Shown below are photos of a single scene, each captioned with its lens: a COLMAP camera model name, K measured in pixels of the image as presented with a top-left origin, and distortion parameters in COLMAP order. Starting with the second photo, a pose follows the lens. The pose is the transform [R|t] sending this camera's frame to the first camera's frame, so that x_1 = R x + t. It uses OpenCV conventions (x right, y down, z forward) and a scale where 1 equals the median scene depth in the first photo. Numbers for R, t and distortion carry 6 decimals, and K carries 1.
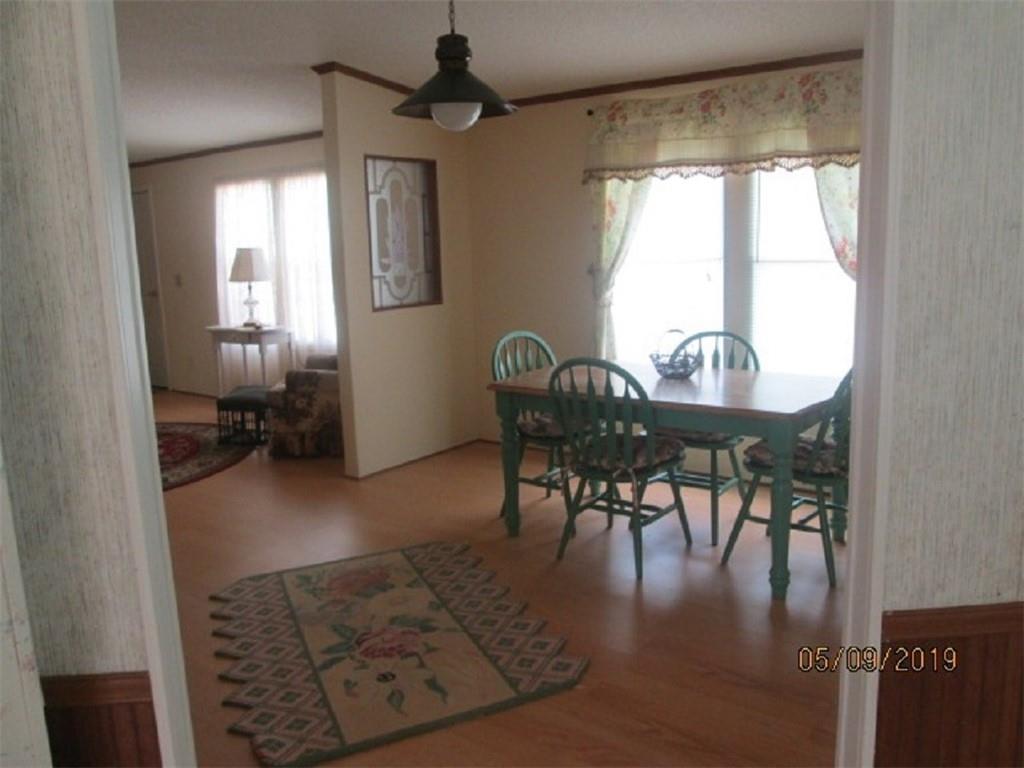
lens RADIAL K [[850.7, 0, 510.6], [0, 850.7, 386.3], [0, 0, 1]] dist [0.011426, -0.015349]
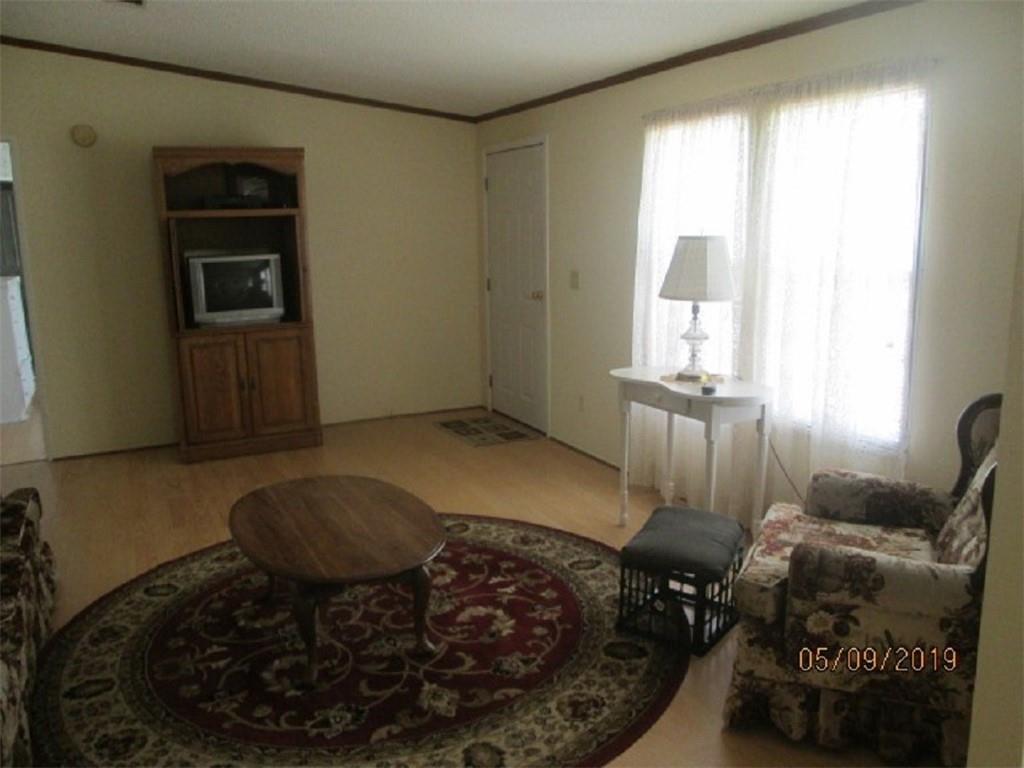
lens RADIAL K [[850.7, 0, 510.5], [0, 850.7, 384.6], [0, 0, 1]] dist [0.011426, -0.015349]
pose [[0.900614, 0.099014, -0.423190, -0.180793], [-0.090209, 0.995085, 0.040840, -0.080653], [0.425154, 0.001394, 0.905120, 0.468726]]
